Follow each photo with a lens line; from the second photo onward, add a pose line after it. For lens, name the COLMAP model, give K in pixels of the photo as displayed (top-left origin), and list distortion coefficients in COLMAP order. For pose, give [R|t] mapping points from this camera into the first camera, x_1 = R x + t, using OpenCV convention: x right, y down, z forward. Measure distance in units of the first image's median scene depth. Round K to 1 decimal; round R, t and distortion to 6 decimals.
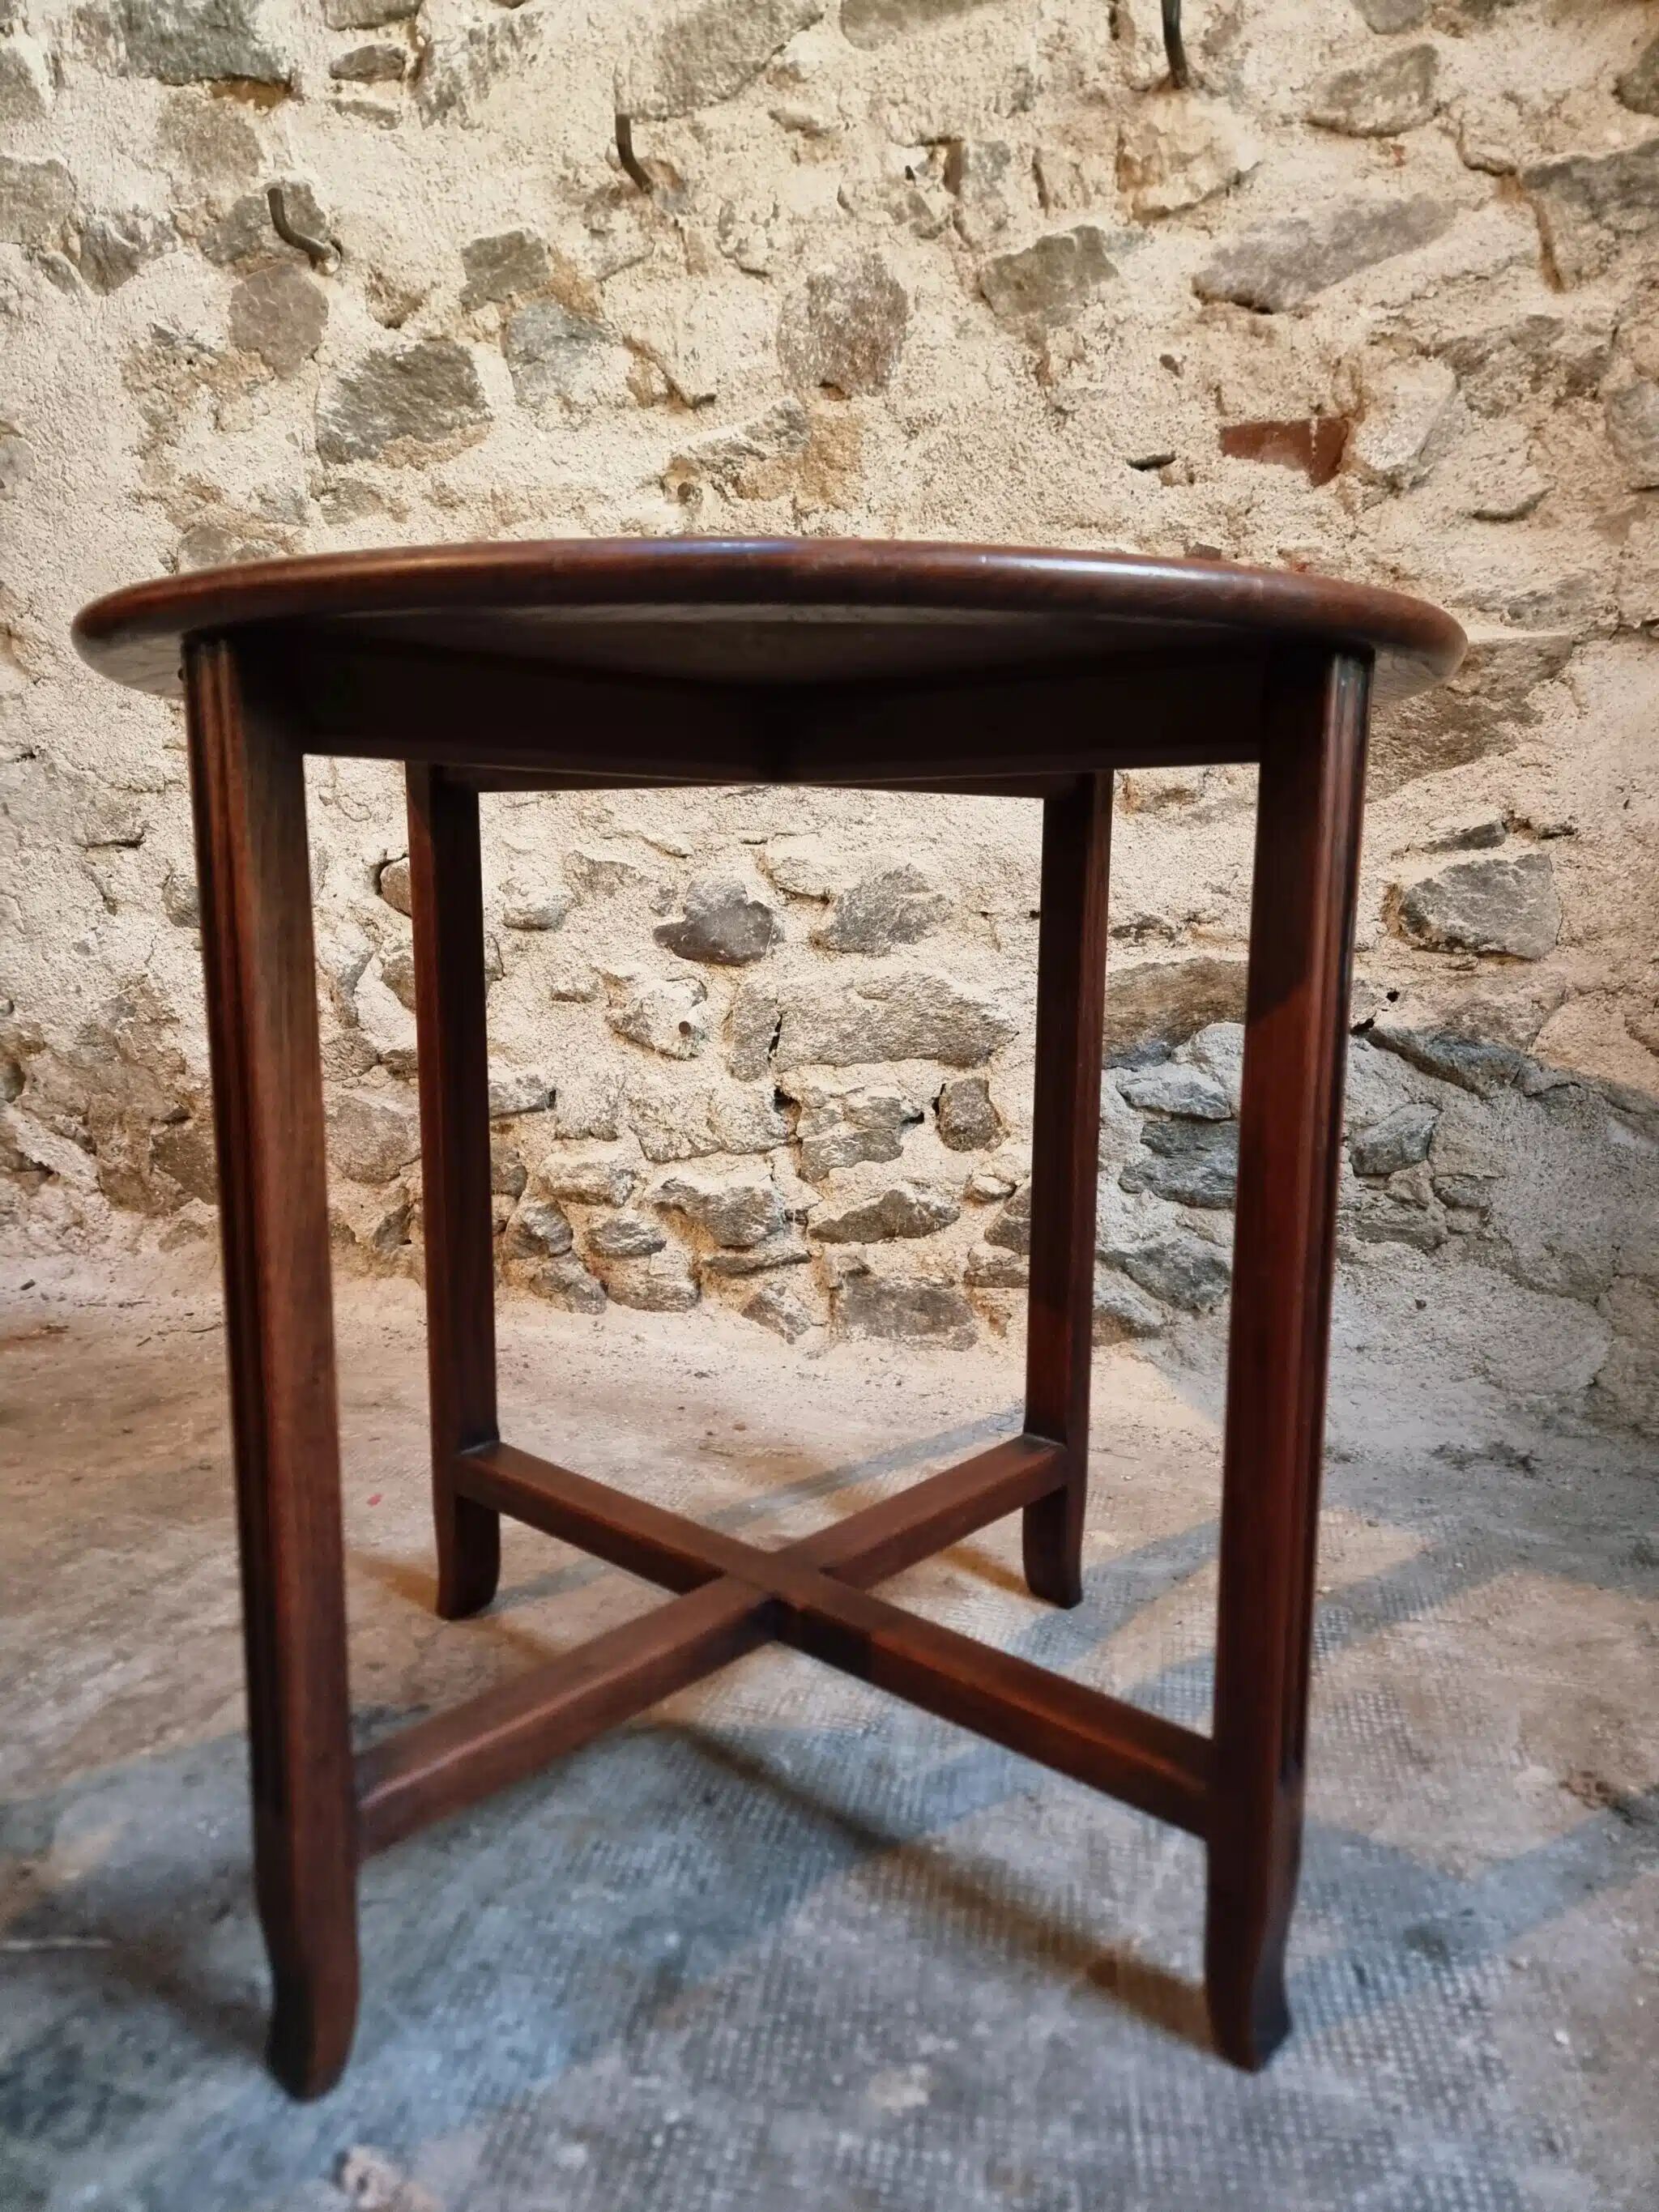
lens RADIAL K [[1515.1, 0, 798.6], [0, 1515.1, 1125.8], [0, 0, 1]] dist [0.078898, -0.074518]
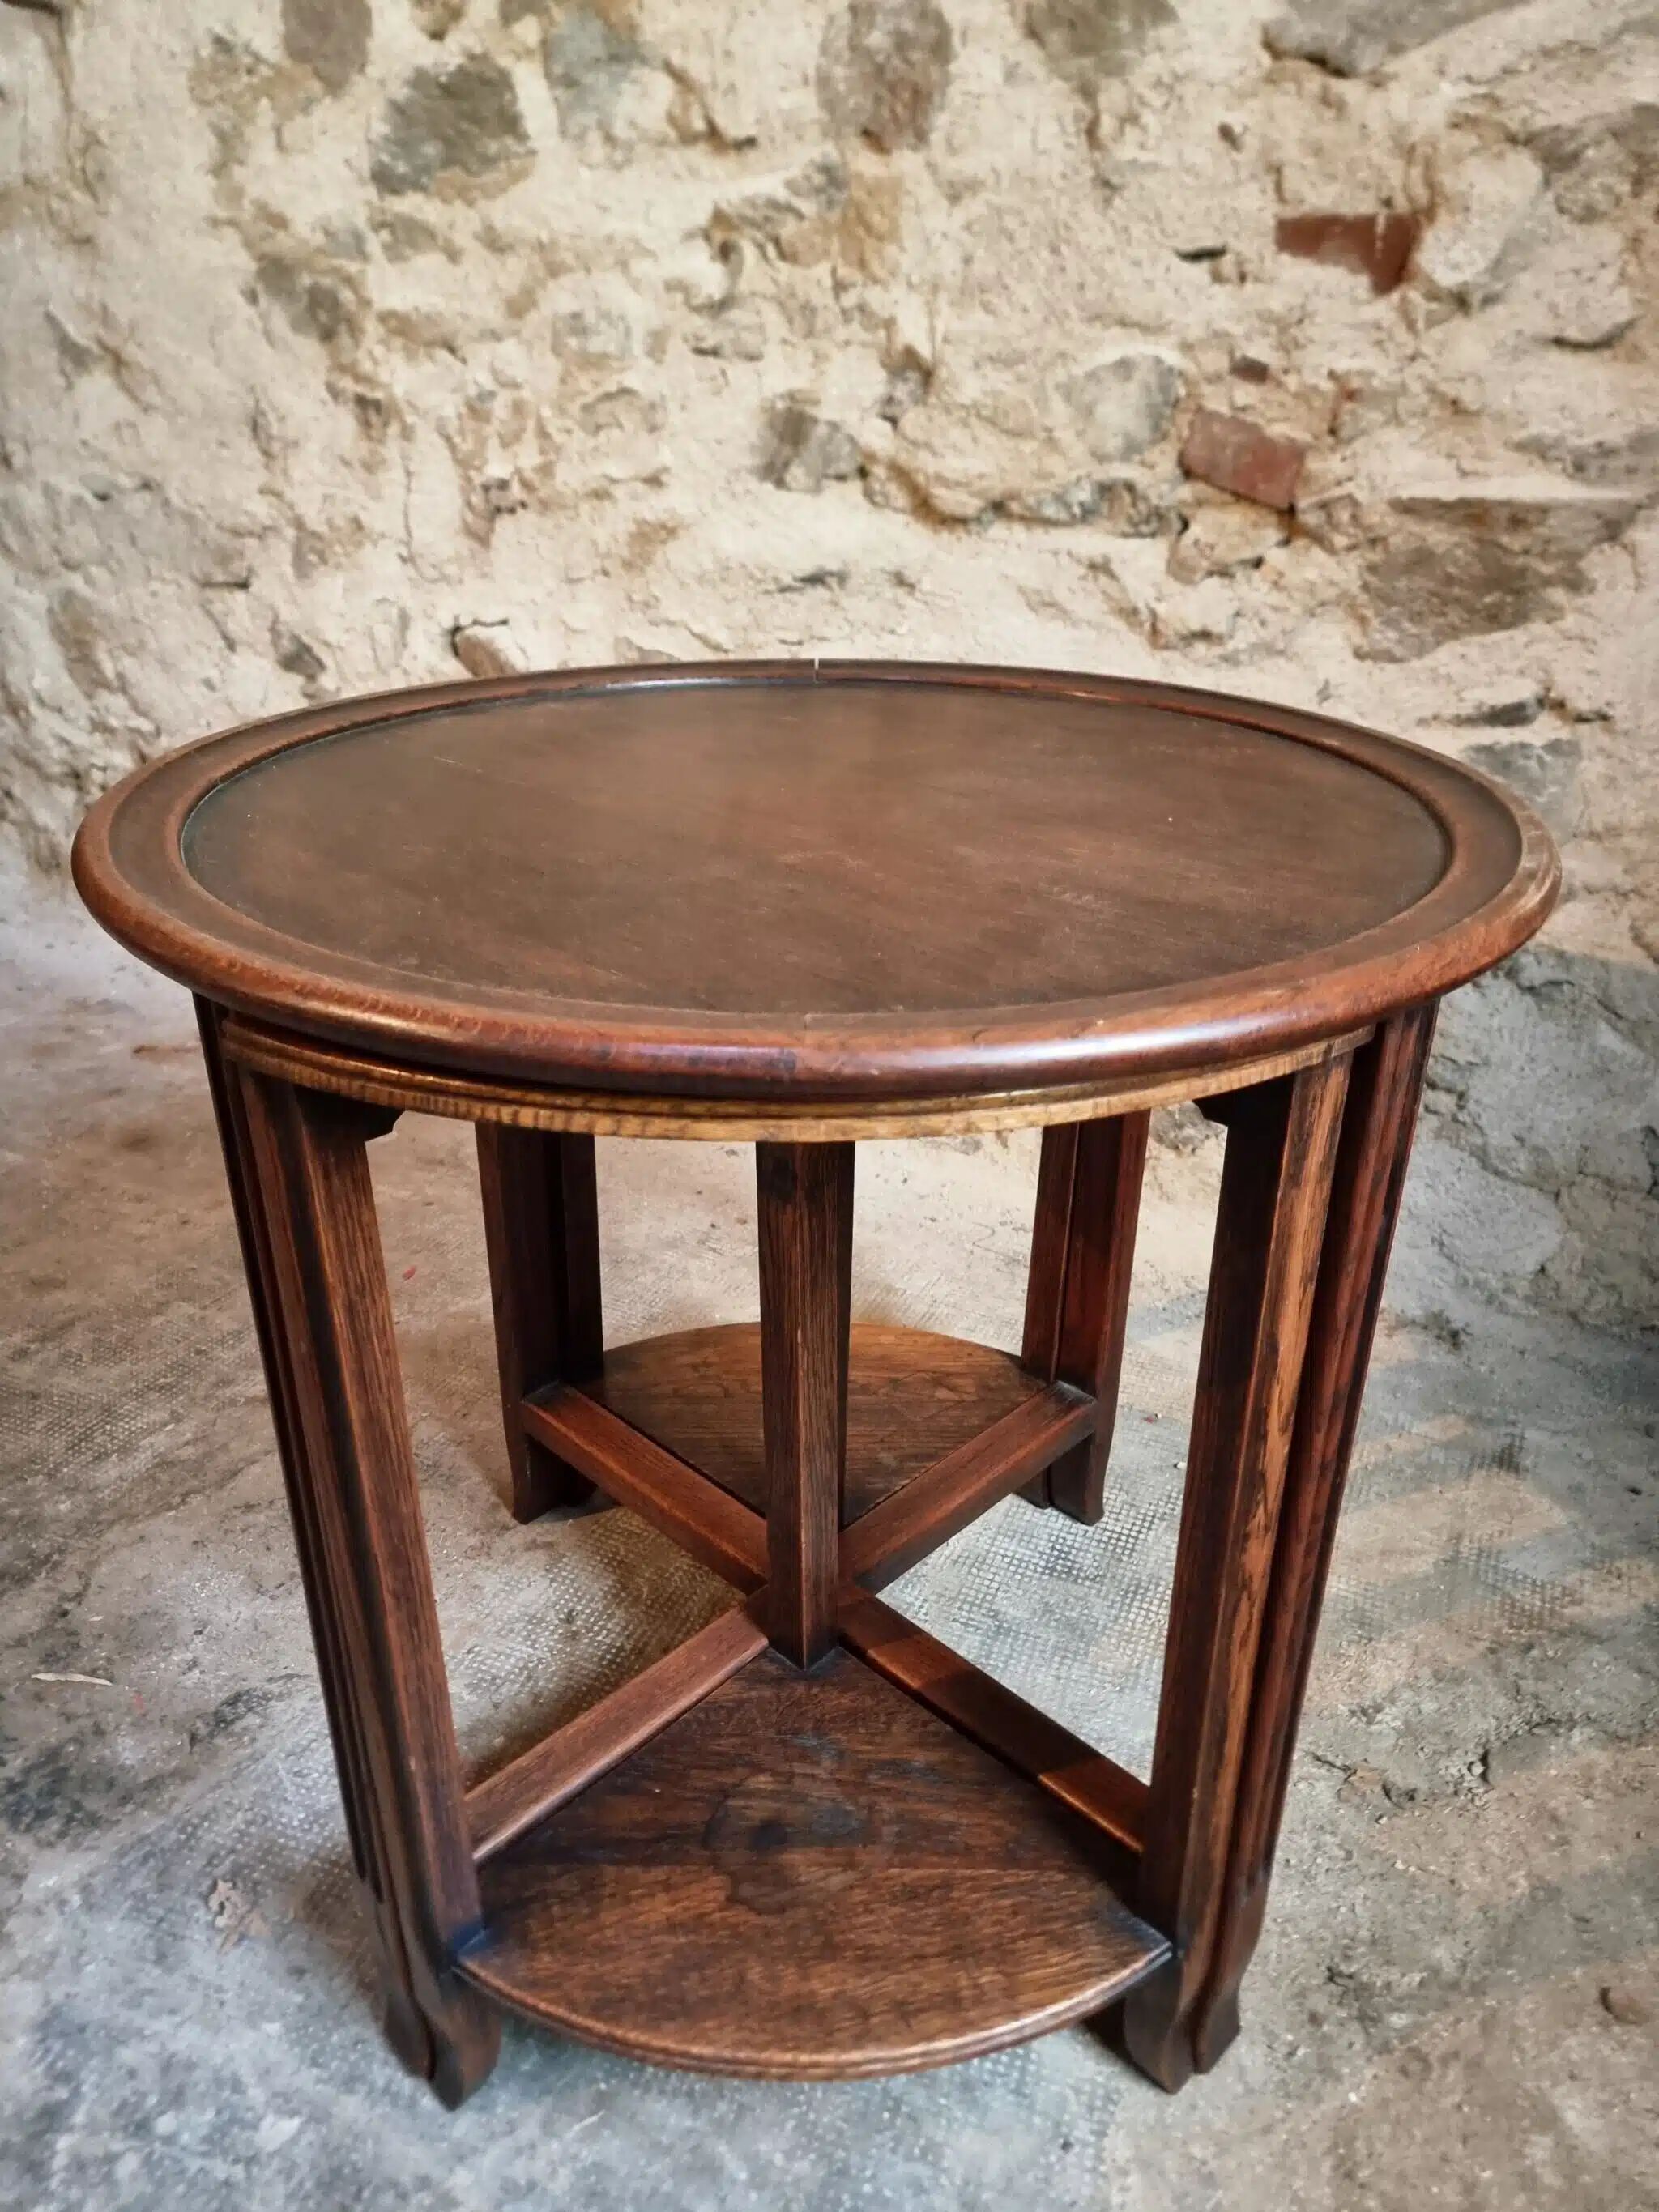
lens RADIAL K [[1535.0, 0, 807.5], [0, 1535.0, 1121.4], [0, 0, 1]] dist [0.059196, -0.054899]
pose [[0.983465, 0.081431, -0.161759, 0.184910], [-0.032536, 0.958119, 0.284516, -0.192235], [0.178153, -0.274549, 0.944926, -0.029775]]
